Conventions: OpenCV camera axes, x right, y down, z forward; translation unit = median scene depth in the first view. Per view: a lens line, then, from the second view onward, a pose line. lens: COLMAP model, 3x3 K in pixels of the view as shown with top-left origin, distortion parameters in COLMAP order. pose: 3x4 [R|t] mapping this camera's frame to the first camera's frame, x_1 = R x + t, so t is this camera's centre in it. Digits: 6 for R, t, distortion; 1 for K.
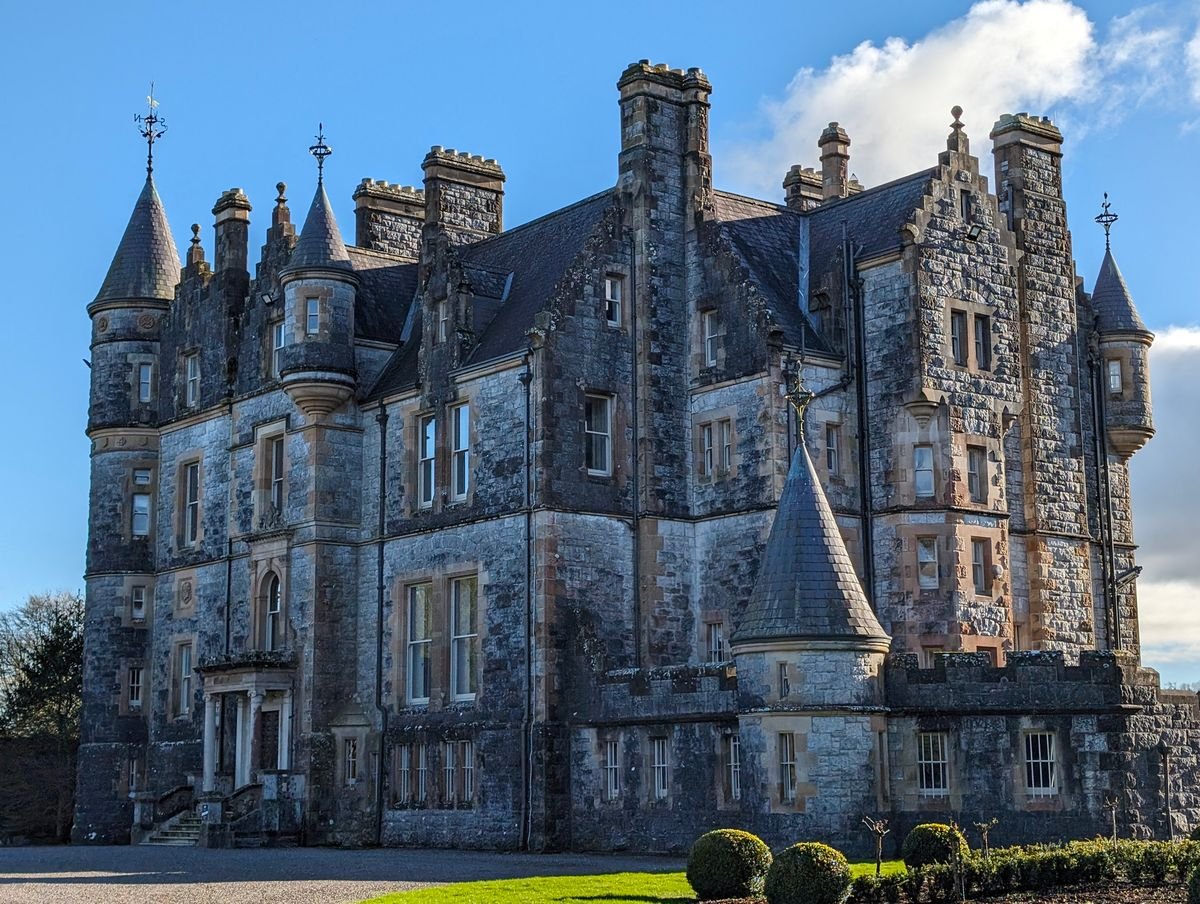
lens RADIAL K [[1828.4, 0, 600.0], [0, 1828.4, 452.0], [0, 0, 1]] dist [0.415743, -1.250015]
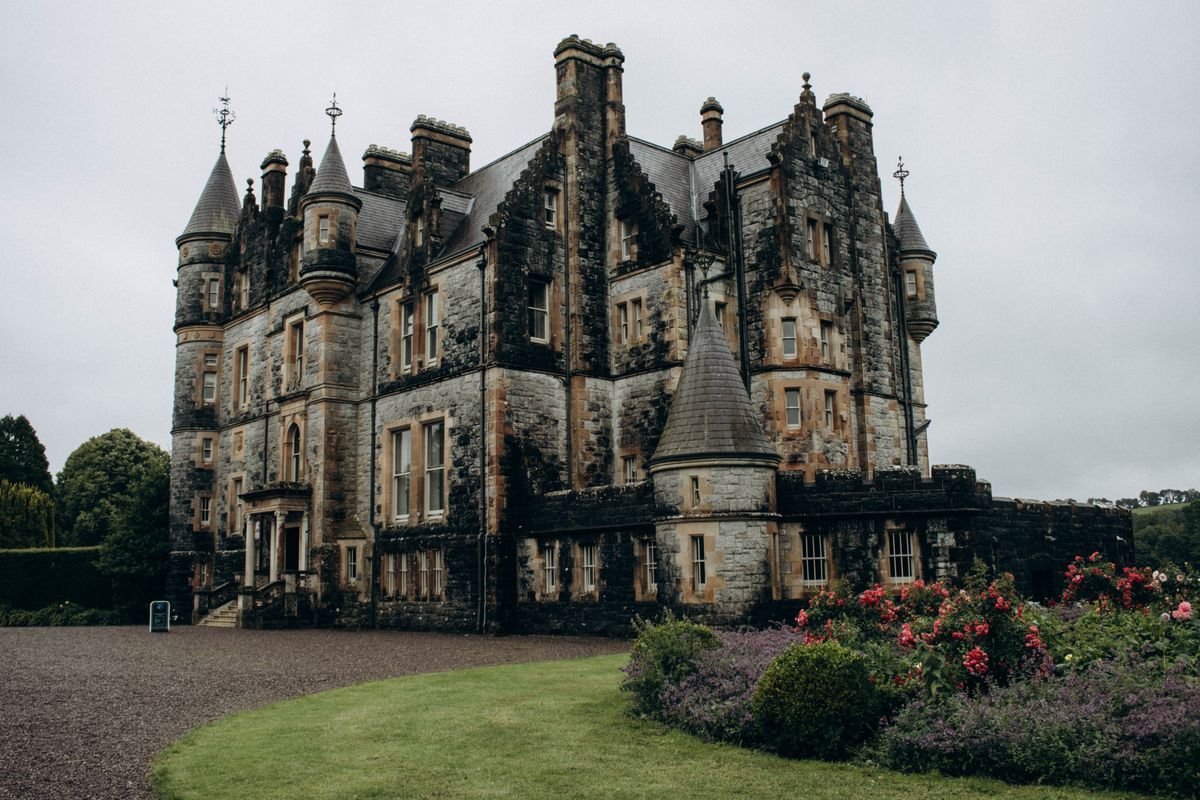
lens RADIAL K [[986.7, 0, 579.4], [0, 986.7, 398.2], [0, 0, 1]] dist [-0.004604, 0.001676]
pose [[0.999420, -0.000222, 0.034047, 0.003827], [0.000554, 0.999952, -0.009743, 0.057142], [-0.034044, 0.009756, 0.999373, 0.304823]]
